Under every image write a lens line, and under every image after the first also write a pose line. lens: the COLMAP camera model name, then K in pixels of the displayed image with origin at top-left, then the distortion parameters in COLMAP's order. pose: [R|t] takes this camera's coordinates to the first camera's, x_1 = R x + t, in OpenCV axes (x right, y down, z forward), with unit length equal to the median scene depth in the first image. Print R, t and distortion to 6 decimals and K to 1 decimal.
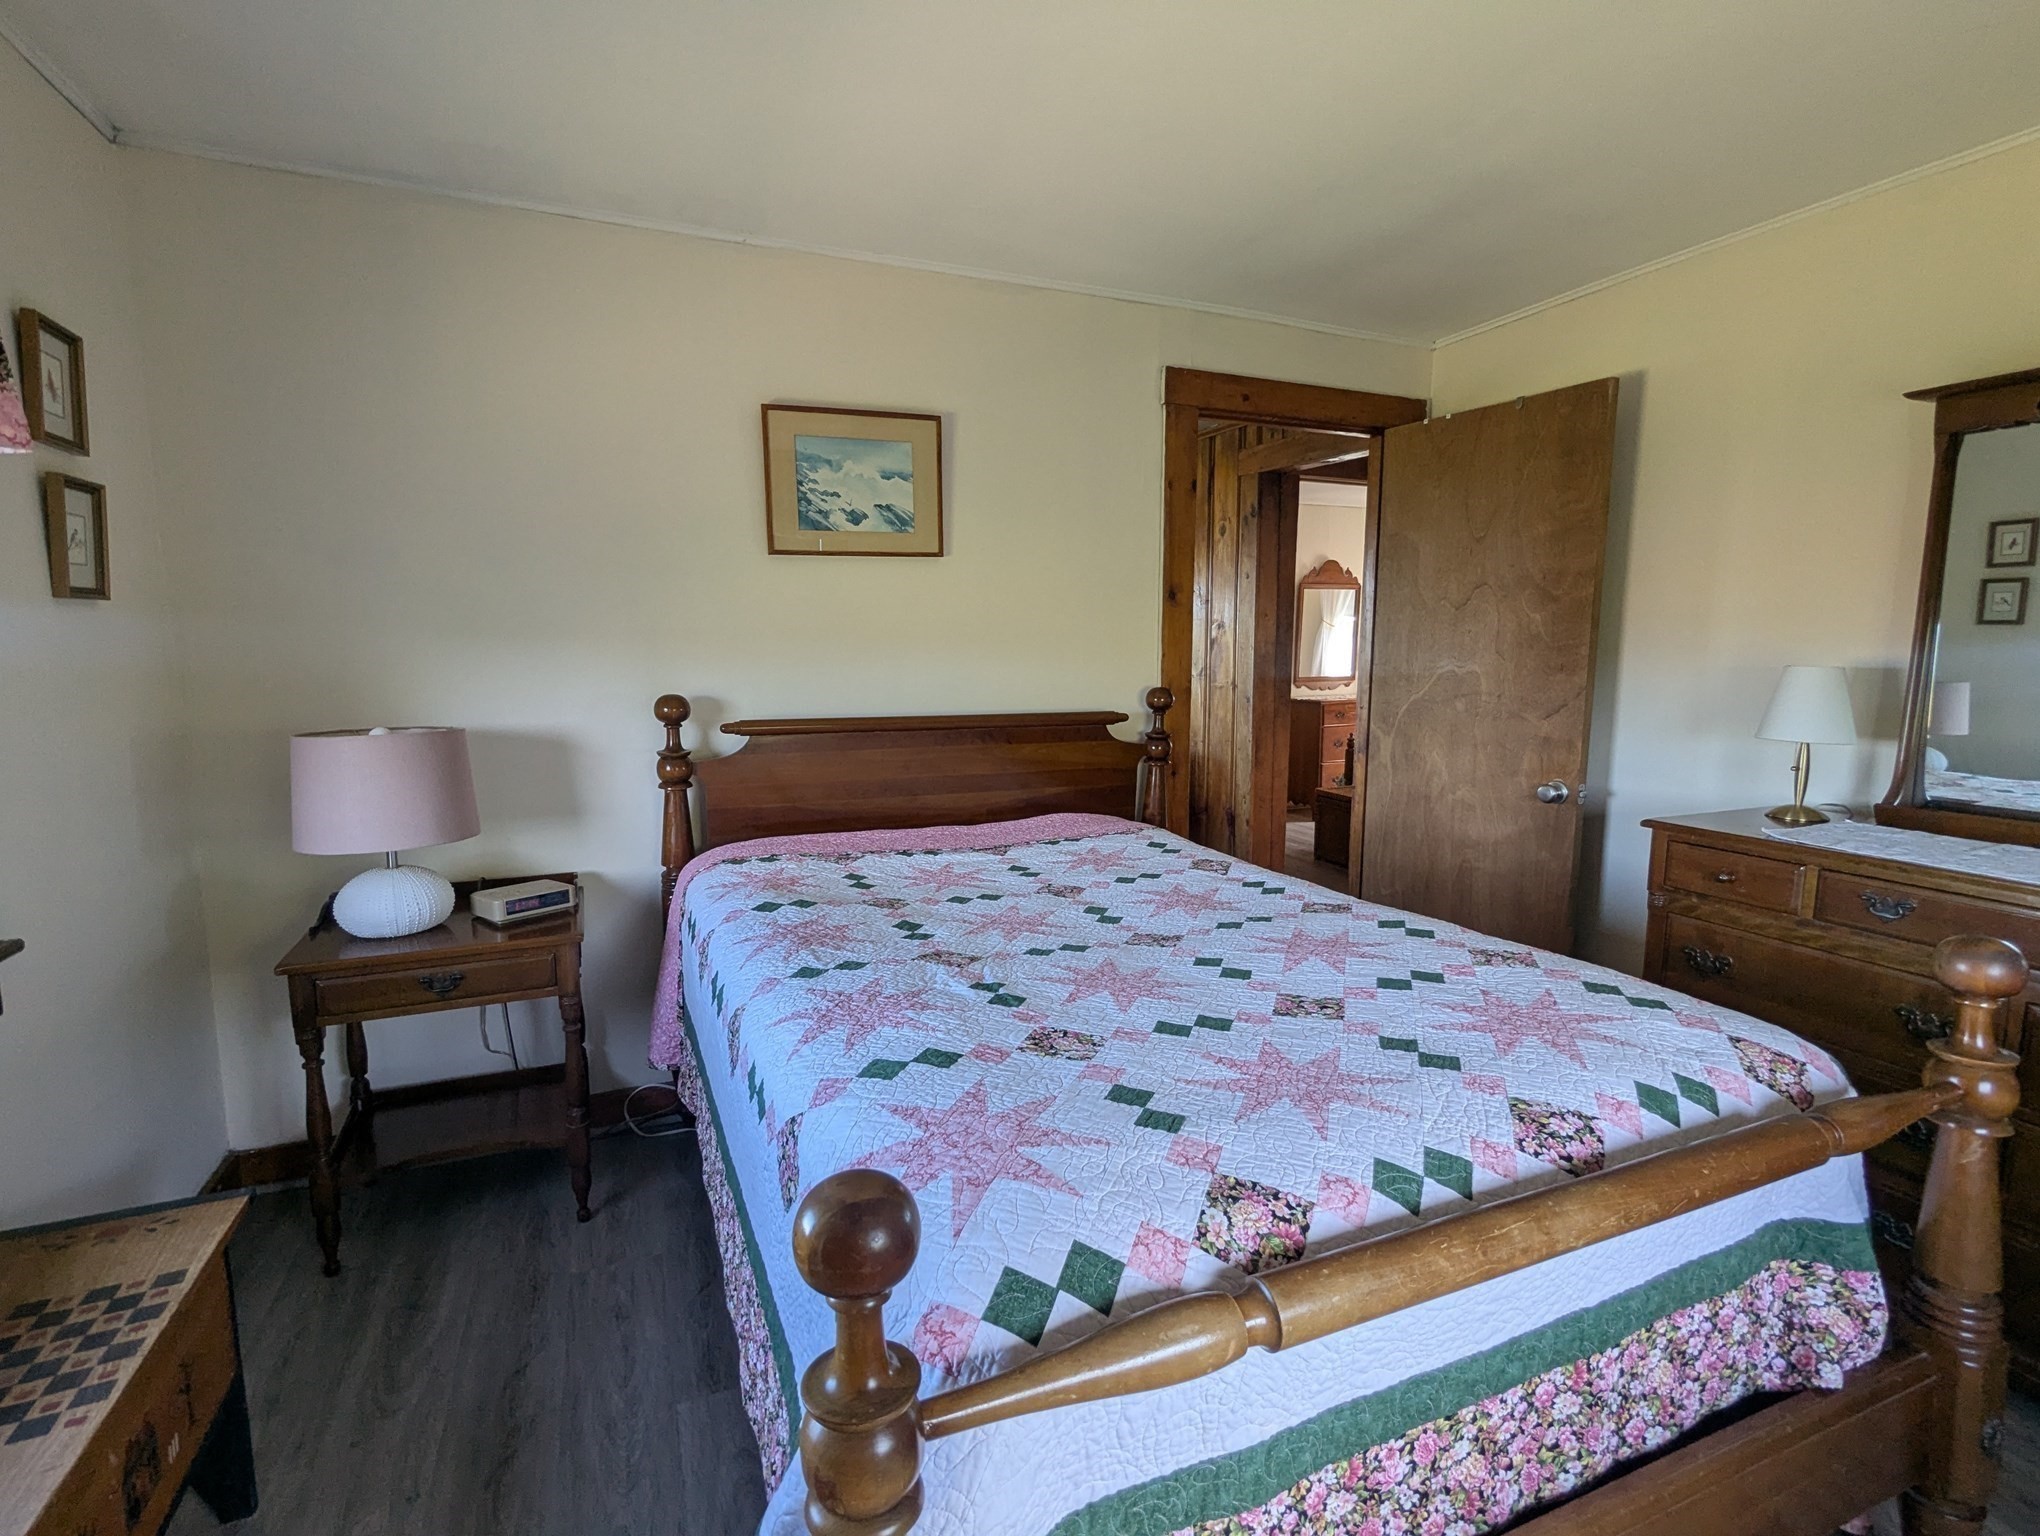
lens RADIAL K [[970.2, 0, 1020.2], [0, 970.2, 769.5], [0, 0, 1]] dist [-0.001992, 0.002076]
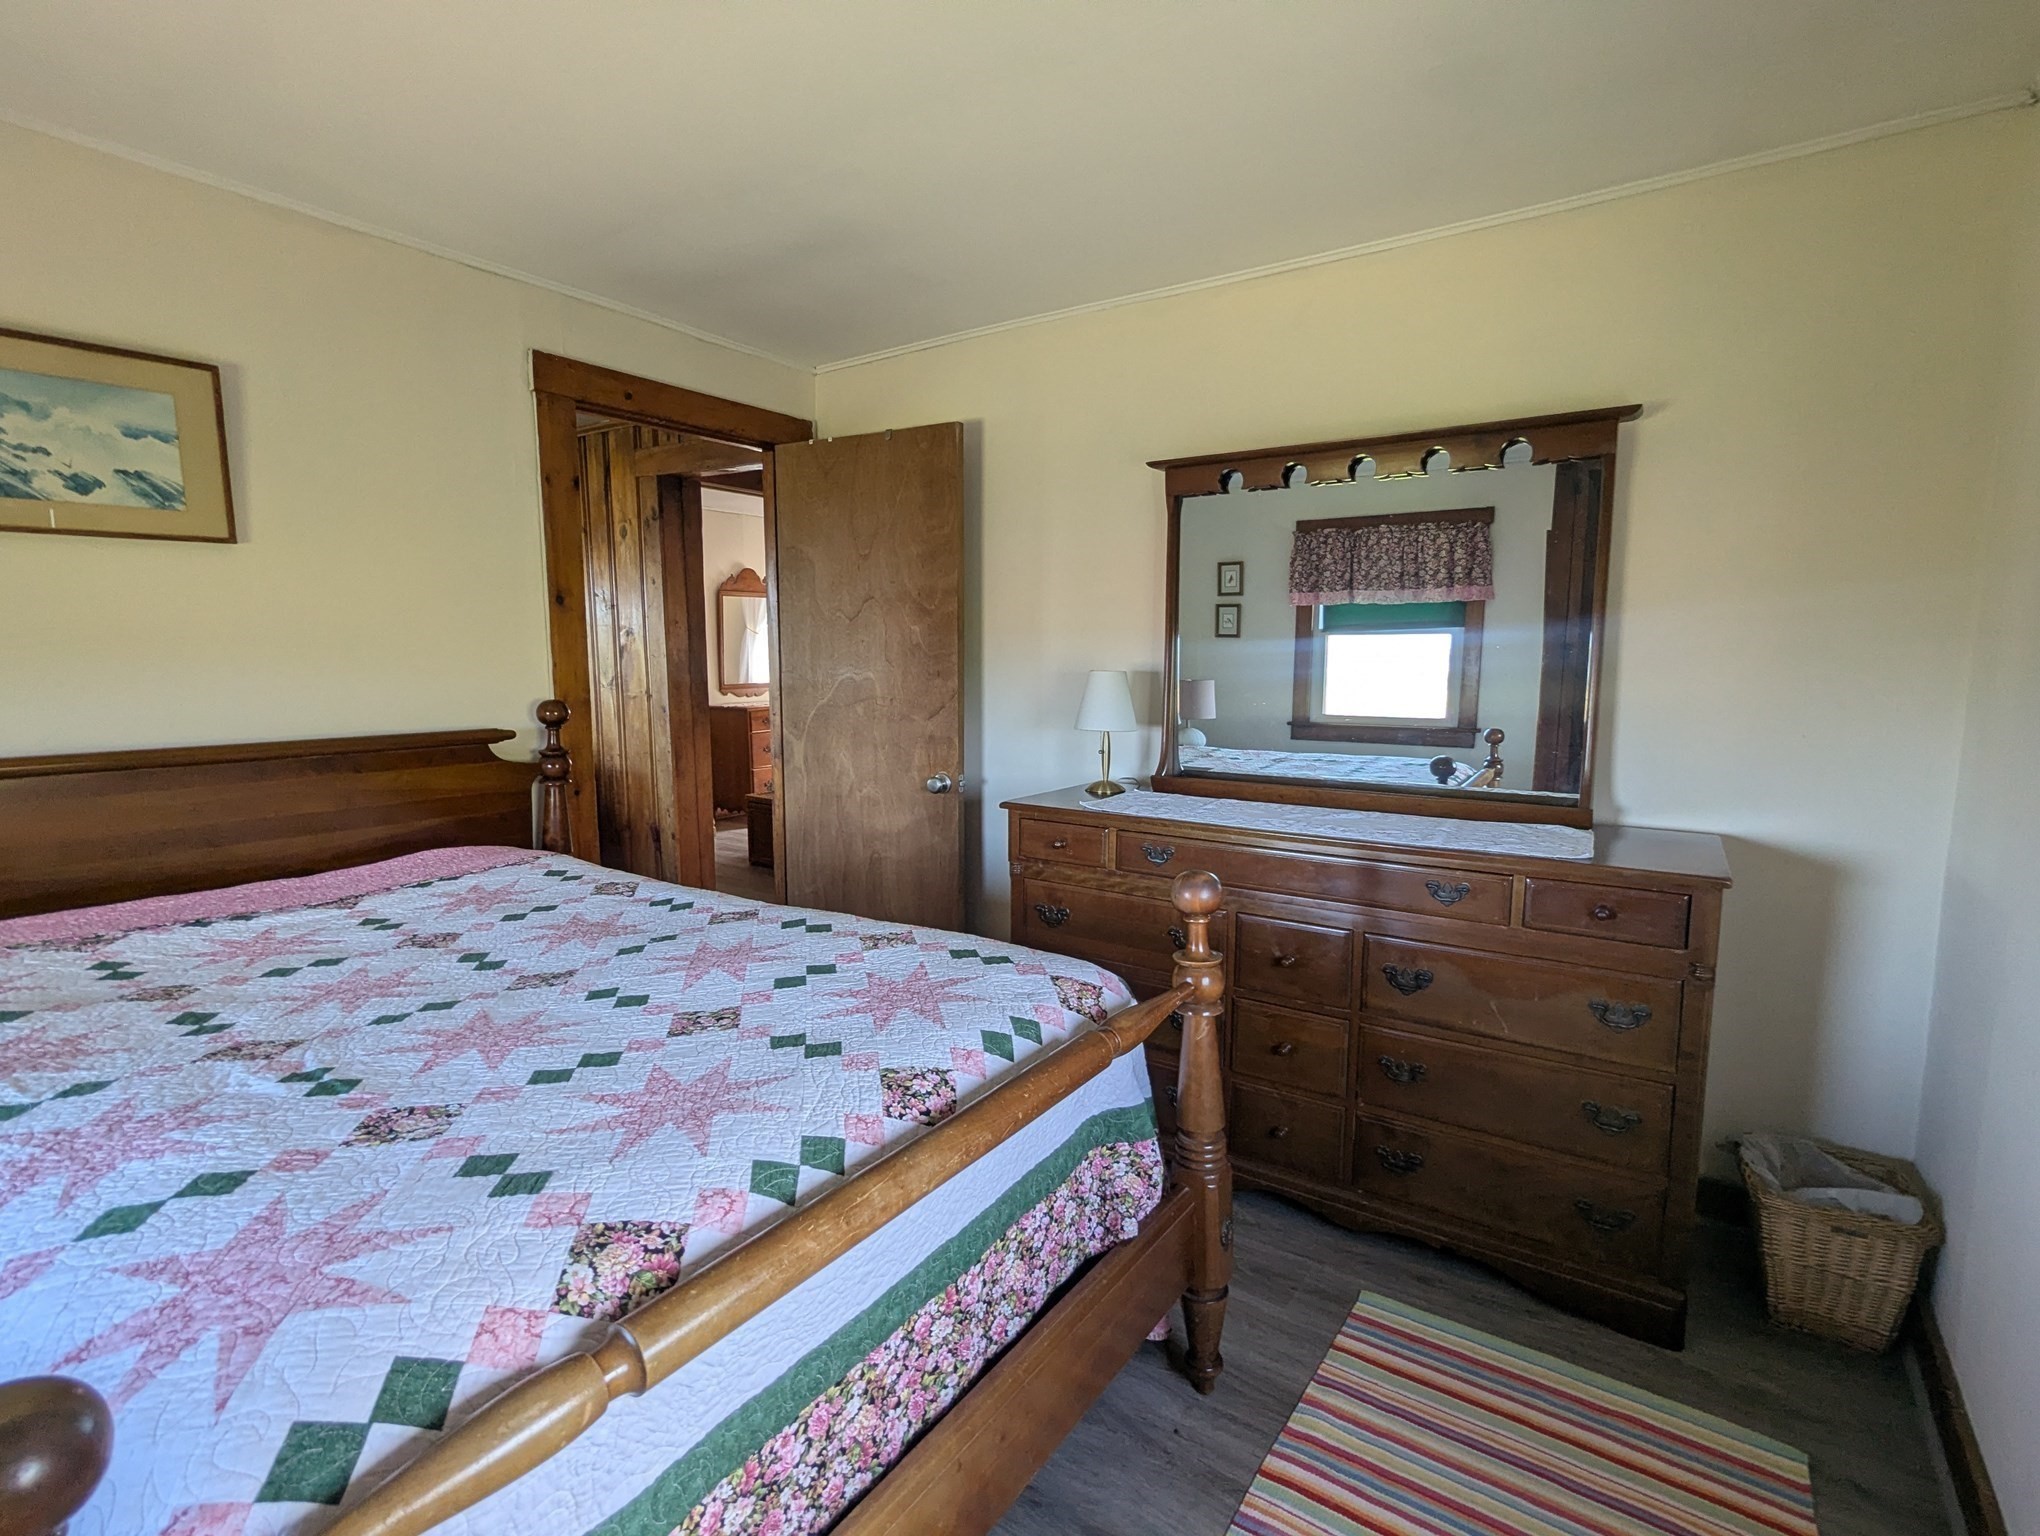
lens RADIAL K [[970.2, 0, 1021.5], [0, 970.2, 770.2], [0, 0, 1]] dist [-0.001992, 0.002076]
pose [[0.846711, -0.065741, 0.527977, 0.051887], [0.068742, 0.997537, 0.013967, -0.002322], [-0.527594, 0.024468, 0.849144, -0.014576]]
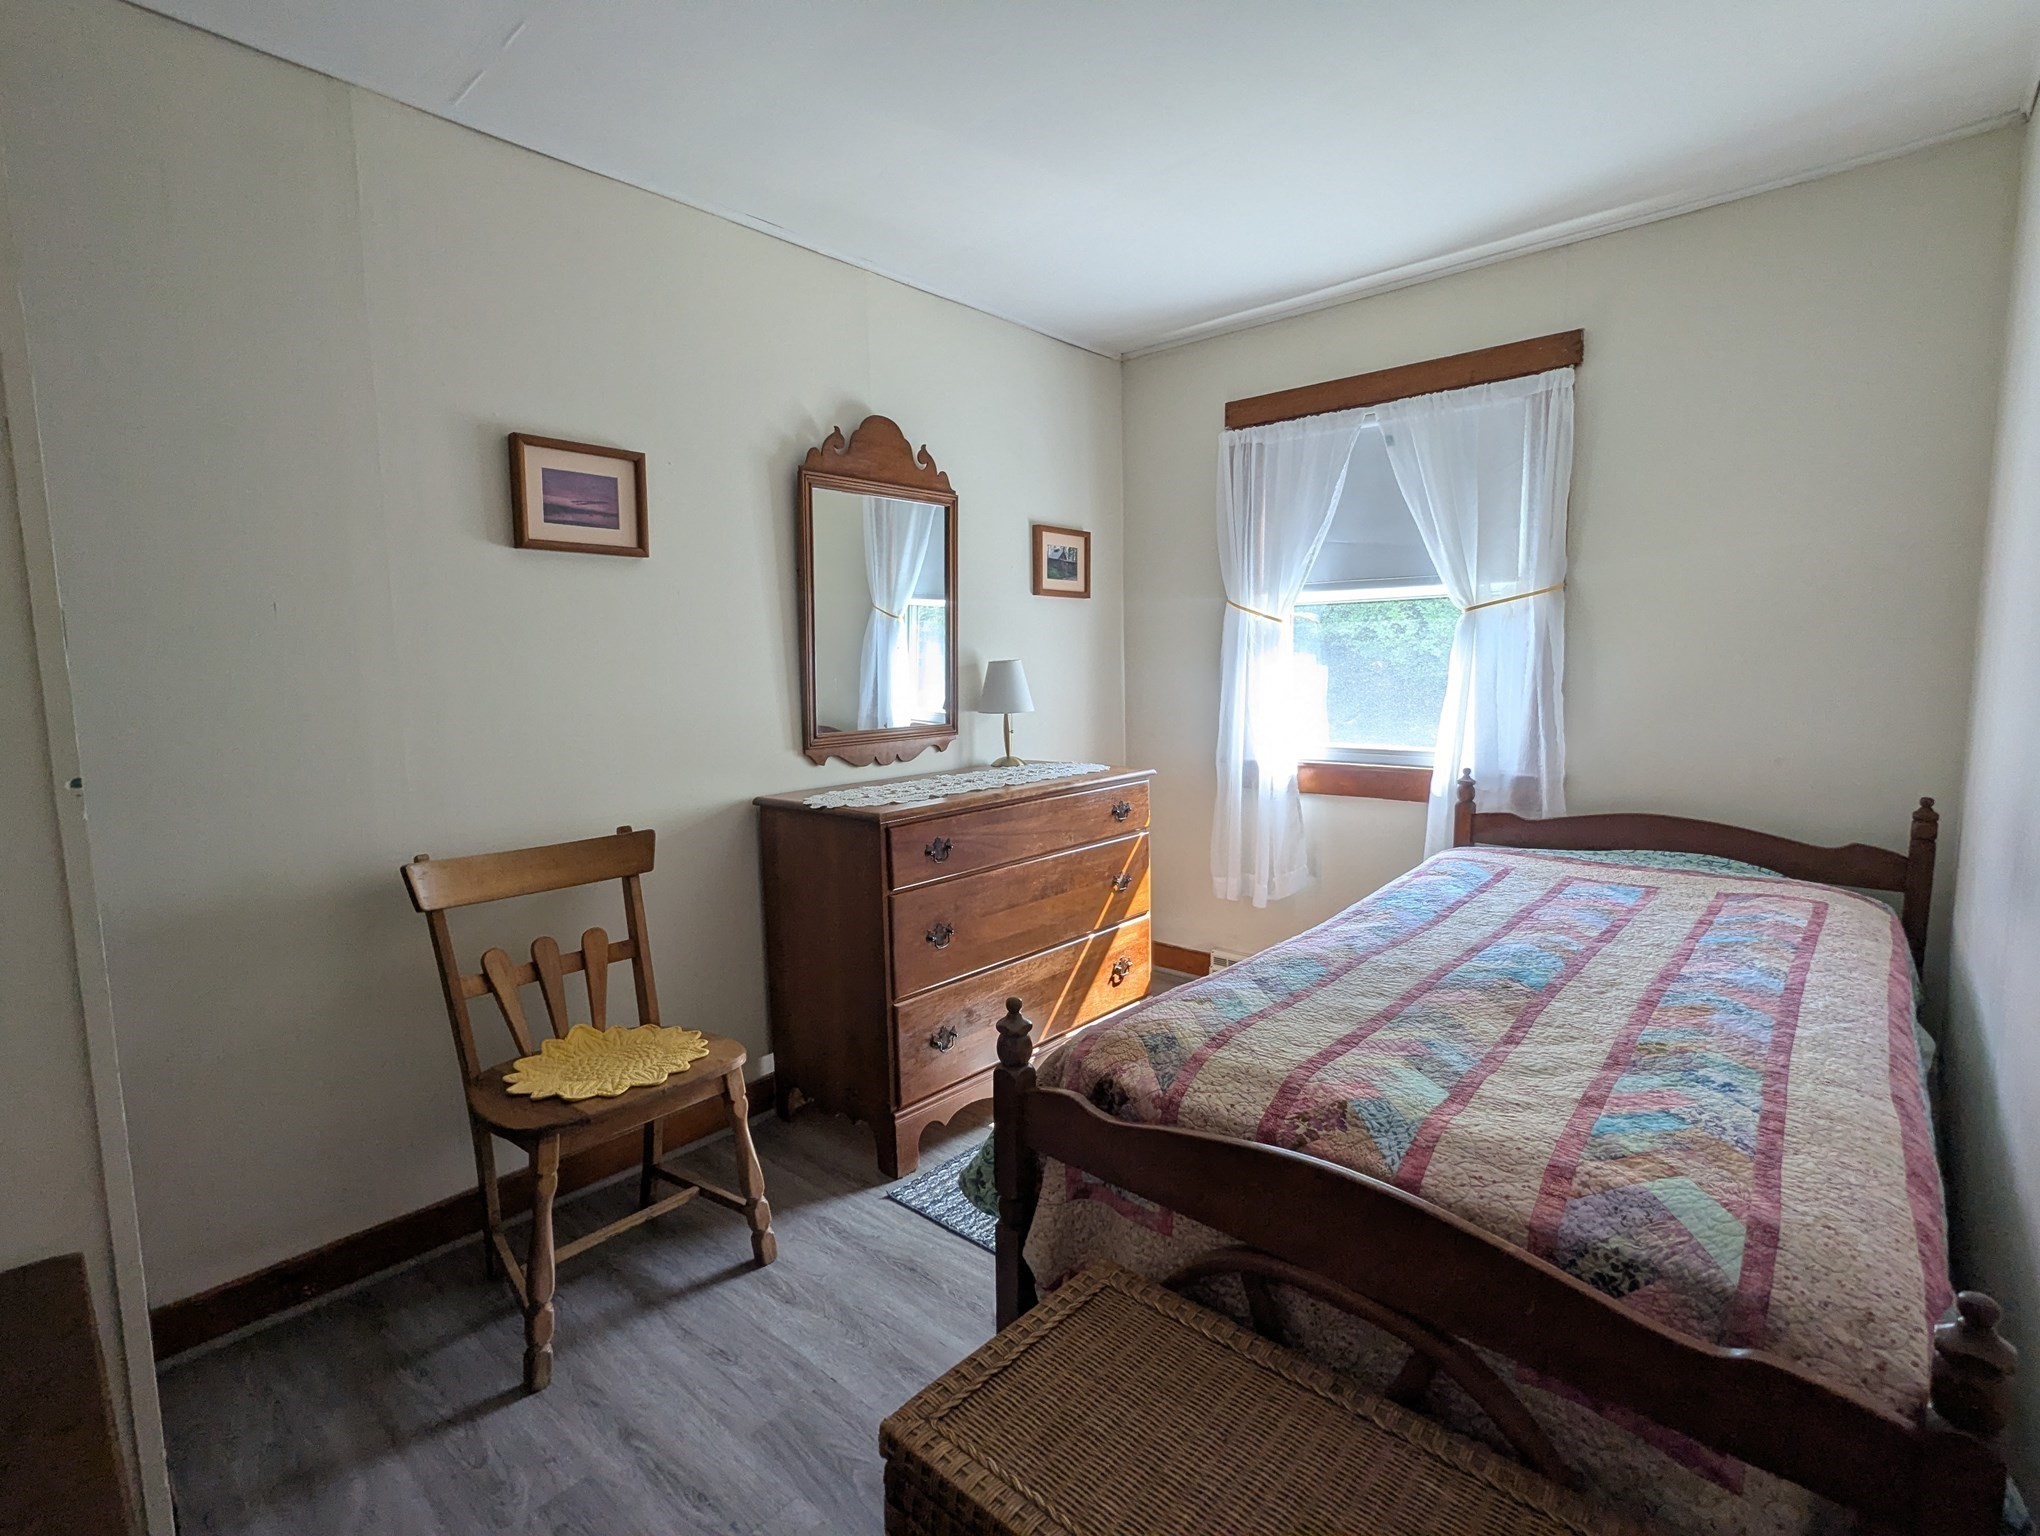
lens RADIAL K [[970.2, 0, 1002.8], [0, 970.2, 765.6], [0, 0, 1]] dist [-0.001992, 0.002076]
pose [[0.911333, -0.059778, 0.407306, 0.745749], [0.073867, 0.997088, -0.018937, -0.265919], [-0.404988, 0.047345, 0.913095, 2.365979]]
